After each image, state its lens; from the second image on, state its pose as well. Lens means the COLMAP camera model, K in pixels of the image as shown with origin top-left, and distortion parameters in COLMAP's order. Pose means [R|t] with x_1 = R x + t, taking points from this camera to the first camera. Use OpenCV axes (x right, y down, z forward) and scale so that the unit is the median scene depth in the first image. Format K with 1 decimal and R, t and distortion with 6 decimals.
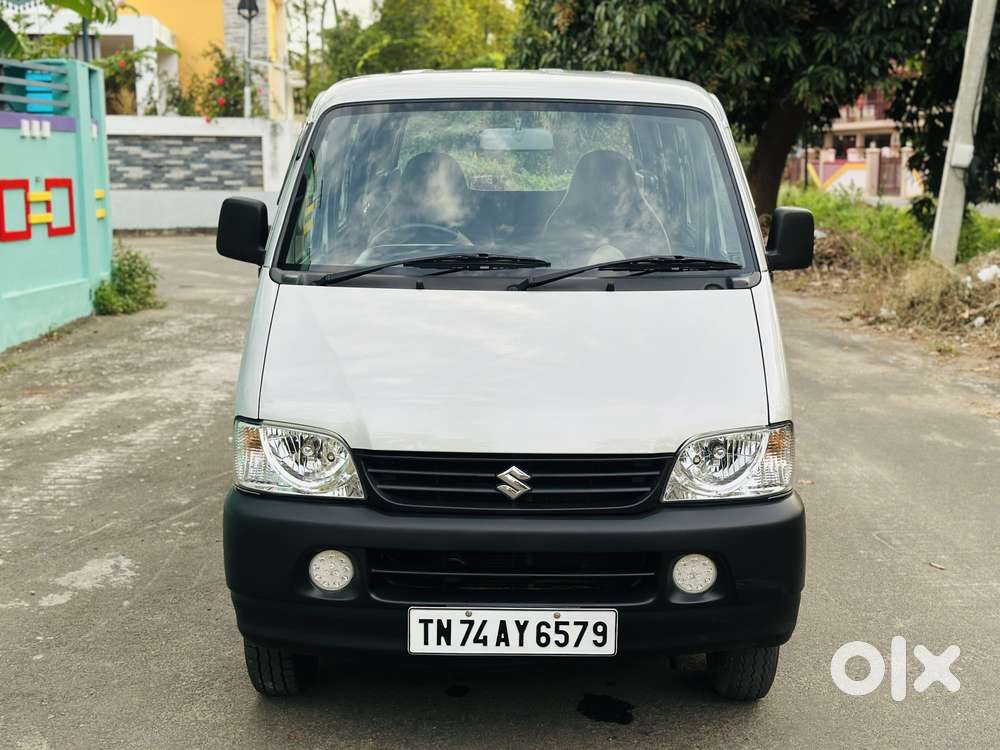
lens RADIAL K [[1408.8, 0, 500.0], [0, 1408.8, 375.0], [0, 0, 1]] dist [0.144189, -0.141518]
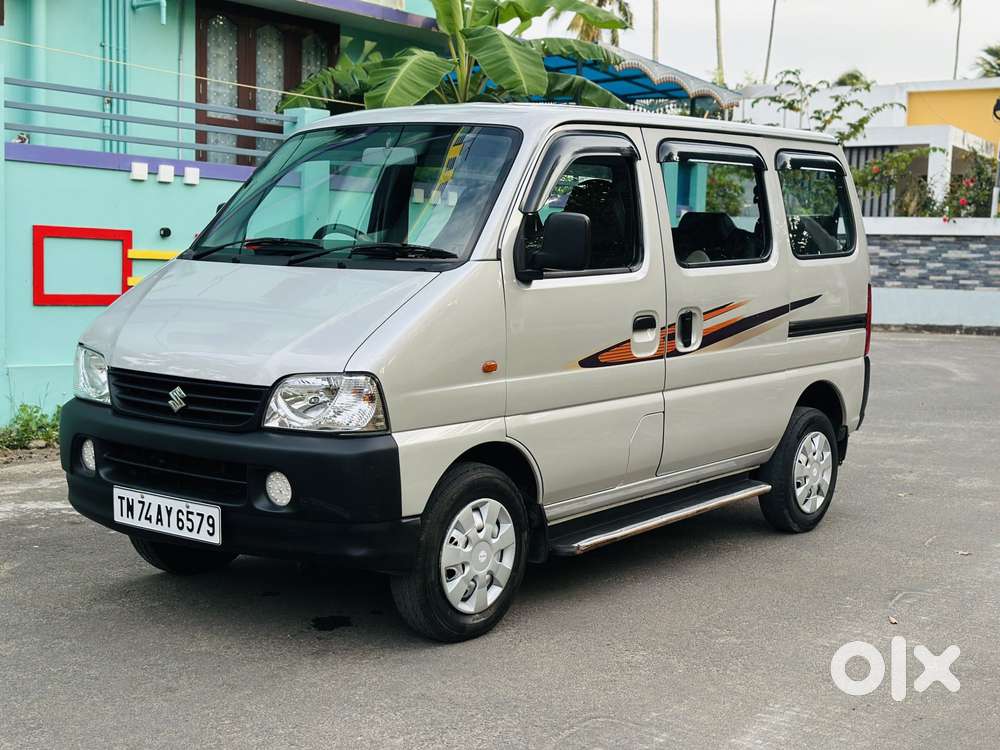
lens RADIAL K [[1408.8, 0, 500.0], [0, 1408.8, 375.0], [0, 0, 1]] dist [0.144189, -0.141518]
pose [[0.791261, 0.072058, -0.607218, 0.352648], [-0.123403, 0.991418, -0.043155, 0.025246], [0.598897, 0.109079, 0.793363, 0.048947]]
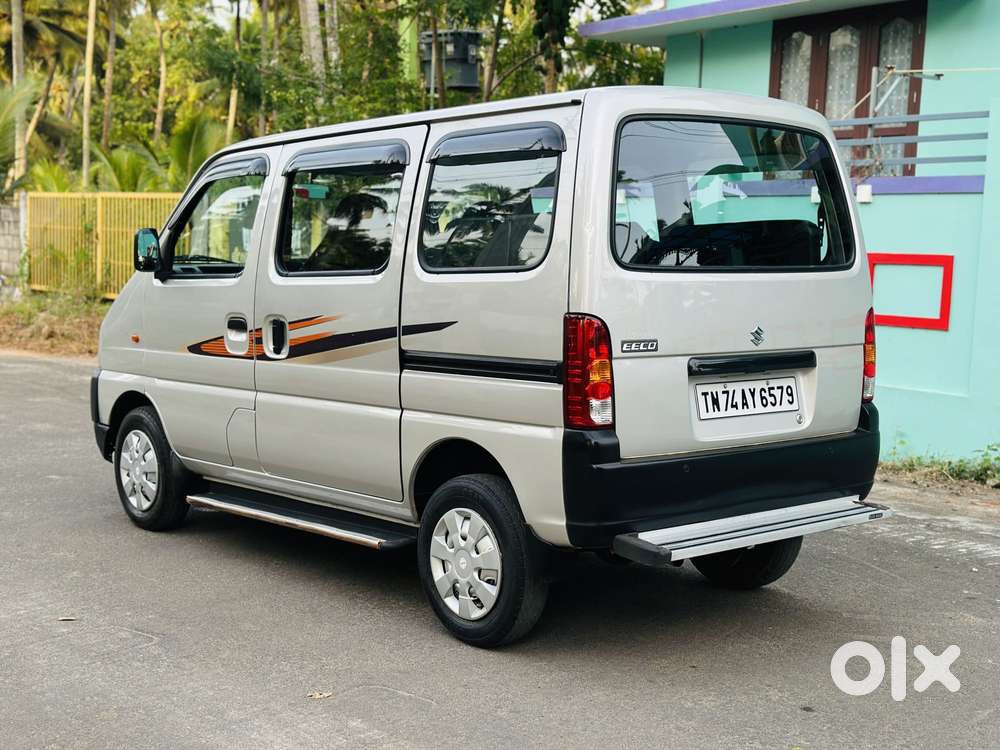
lens RADIAL K [[1408.8, 0, 500.0], [0, 1408.8, 375.0], [0, 0, 1]] dist [0.144189, -0.141518]
pose [[0.765413, -0.065431, 0.640205, -0.359991], [0.252411, 0.945627, -0.205131, 0.130673], [-0.591973, 0.318604, 0.740310, 0.042525]]
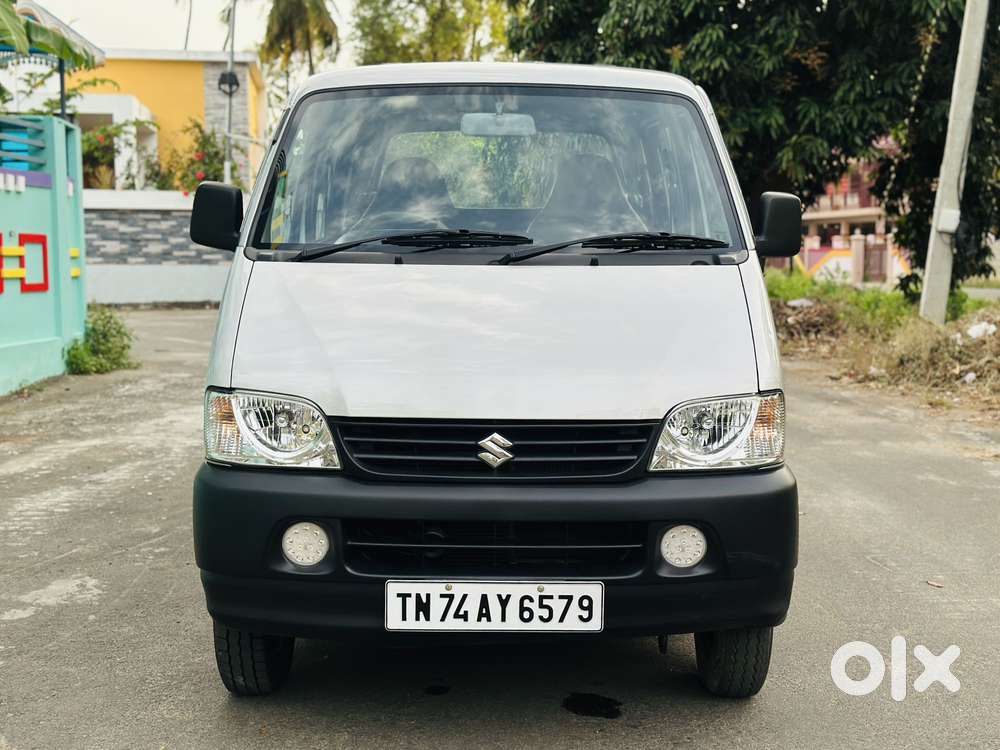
lens RADIAL K [[1435.5, 0, 492.2], [0, 1435.5, 378.5], [0, 0, 1]] dist [0.141286, -0.105772]
pose [[0.999976, -0.001555, 0.006681, 0.000383], [0.001985, 0.997889, -0.064908, 0.031178], [-0.006566, 0.064920, 0.997869, 0.005799]]
